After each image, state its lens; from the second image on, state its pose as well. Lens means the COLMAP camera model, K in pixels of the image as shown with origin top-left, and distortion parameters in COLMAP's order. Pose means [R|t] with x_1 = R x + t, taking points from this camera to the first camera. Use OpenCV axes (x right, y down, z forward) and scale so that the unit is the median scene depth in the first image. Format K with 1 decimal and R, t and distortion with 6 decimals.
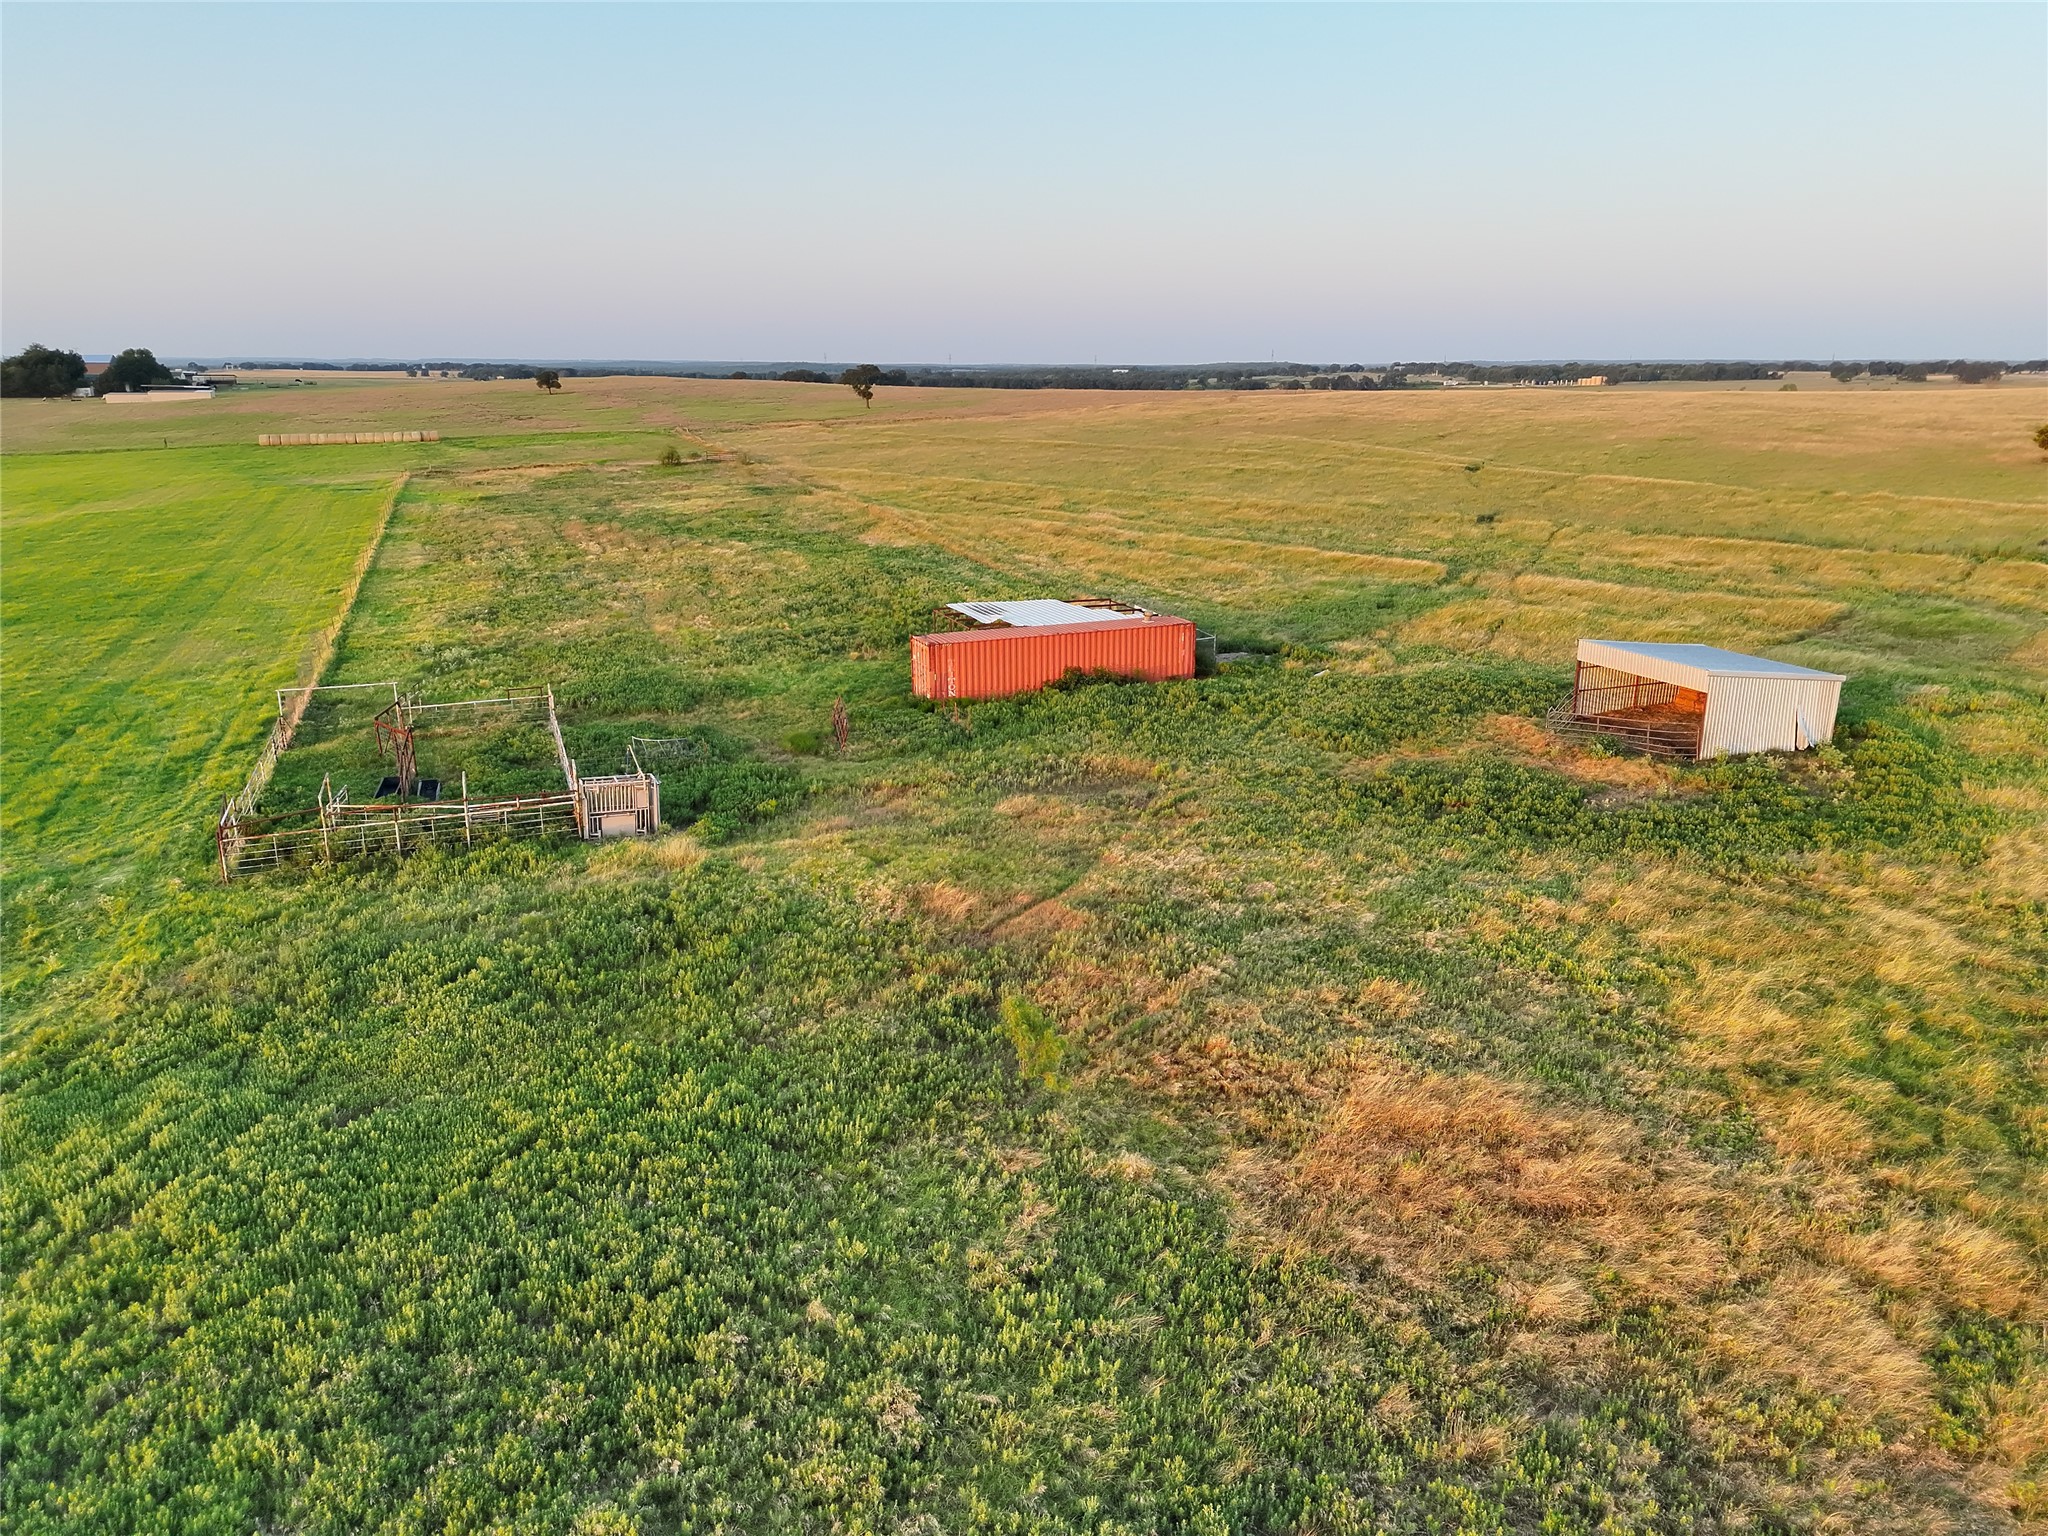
lens RADIAL K [[1427.7, 0, 1024.0], [0, 1427.7, 768.0], [0, 0, 1]] dist [0.084320, -0.083539]
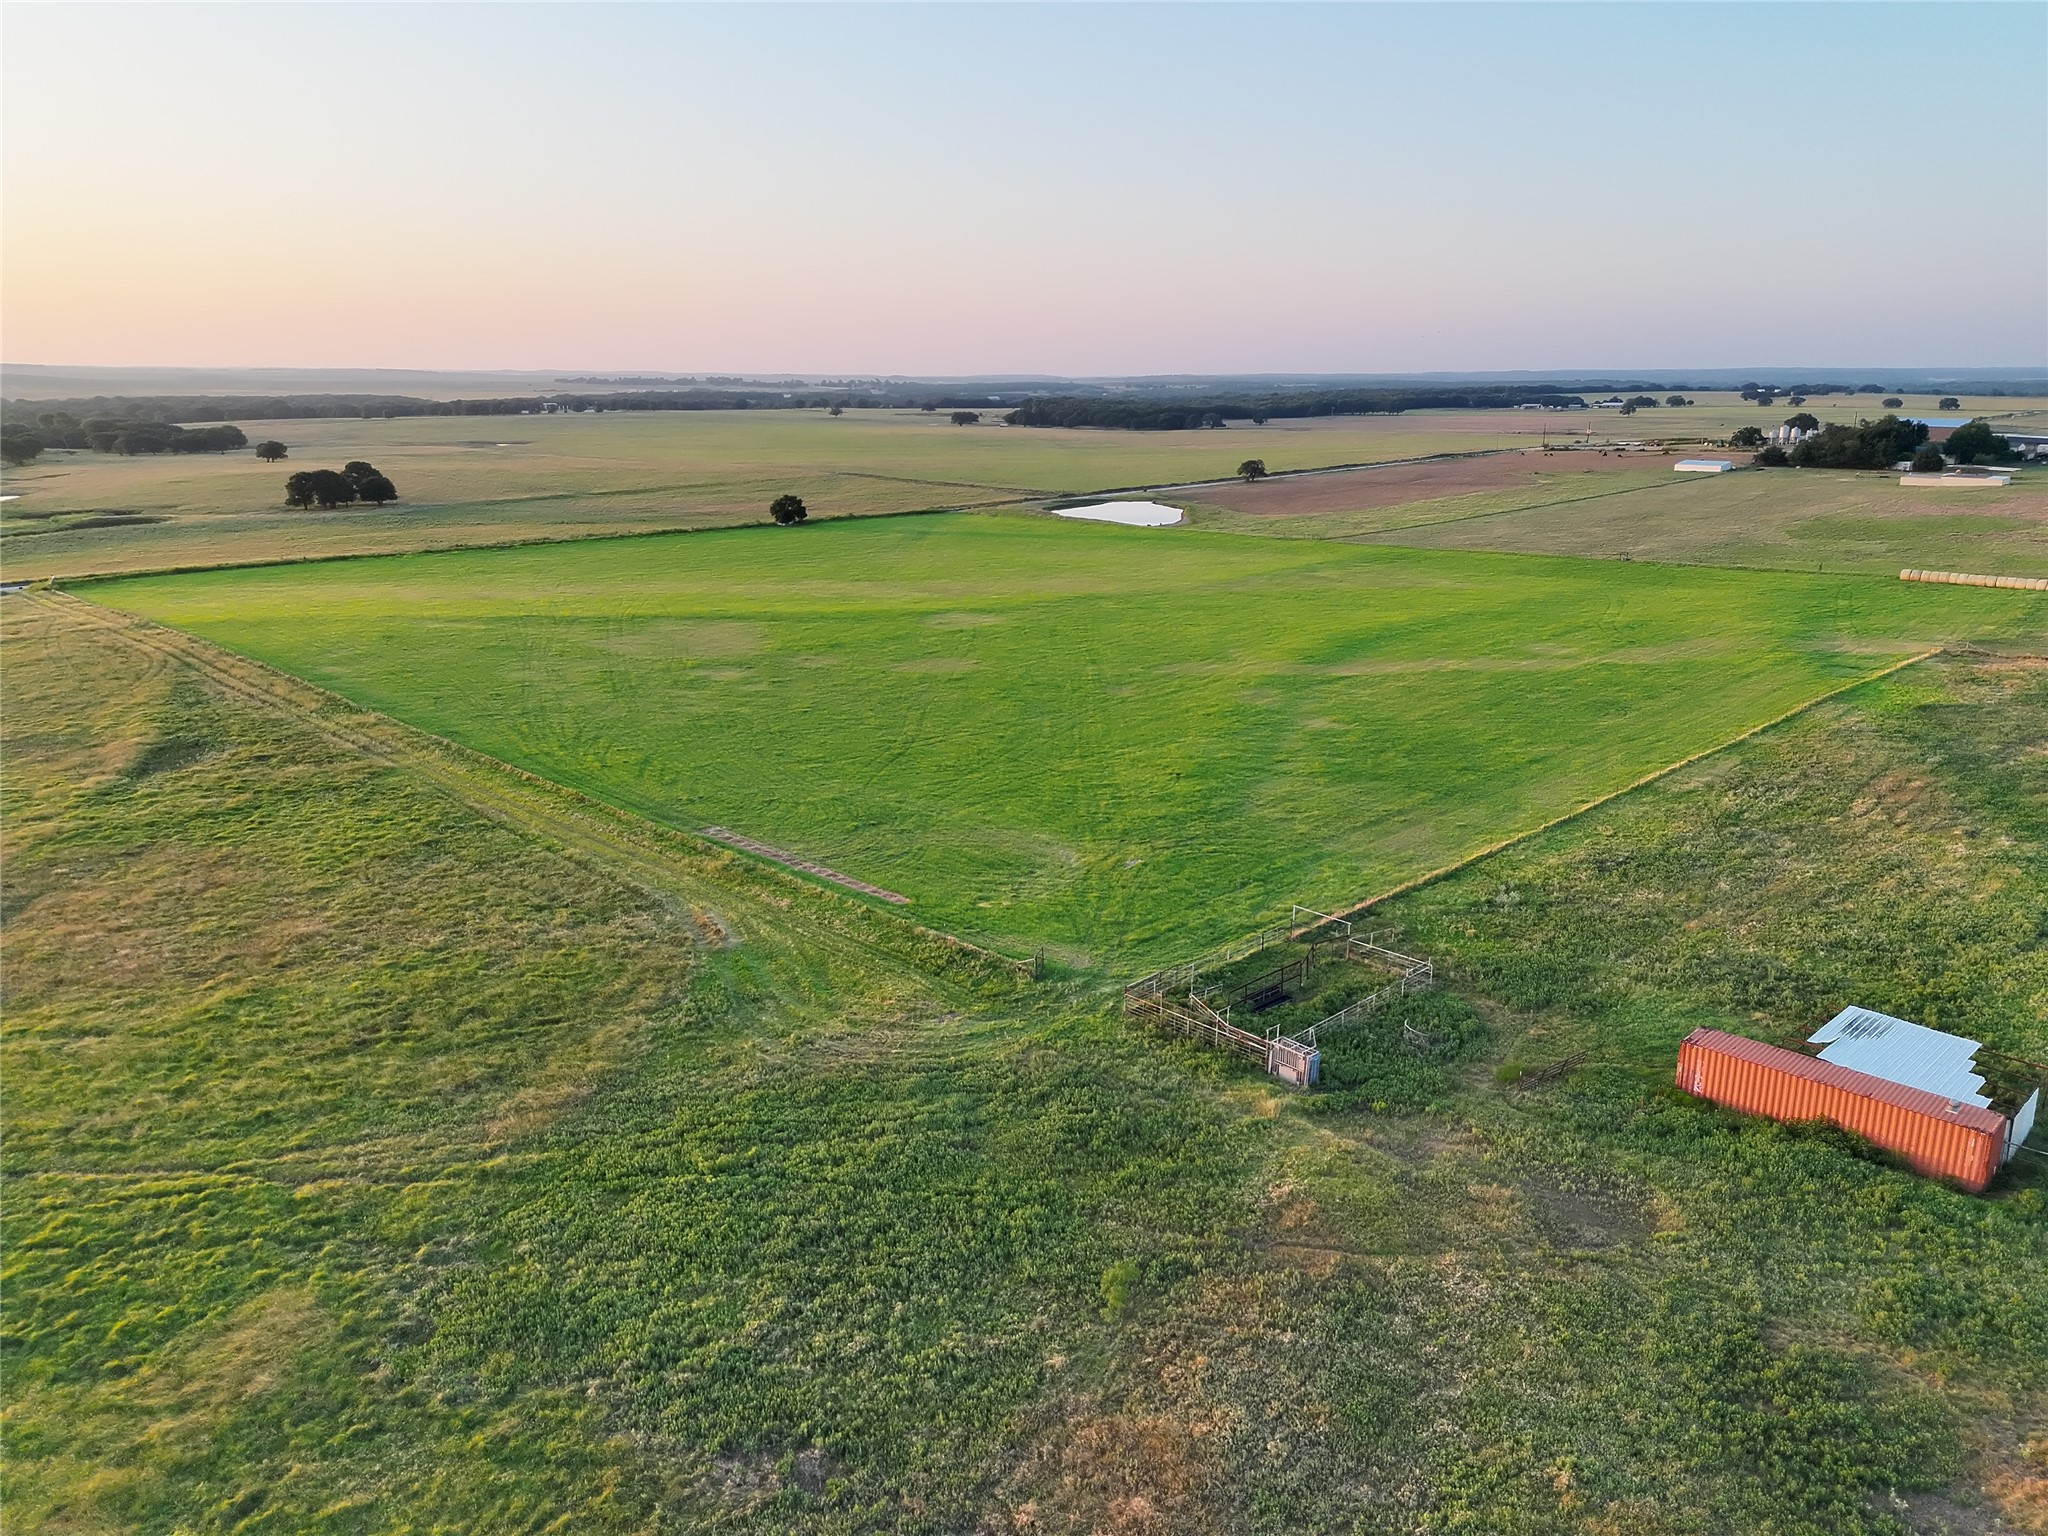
lens RADIAL K [[1427.7, 0, 1024.0], [0, 1427.7, 768.0], [0, 0, 1]] dist [0.084320, -0.083539]
pose [[0.400051, 0.242708, -0.883772, 0.985763], [-0.250785, 0.956483, 0.149155, -0.477480], [0.881514, 0.161967, 0.443509, -0.018725]]
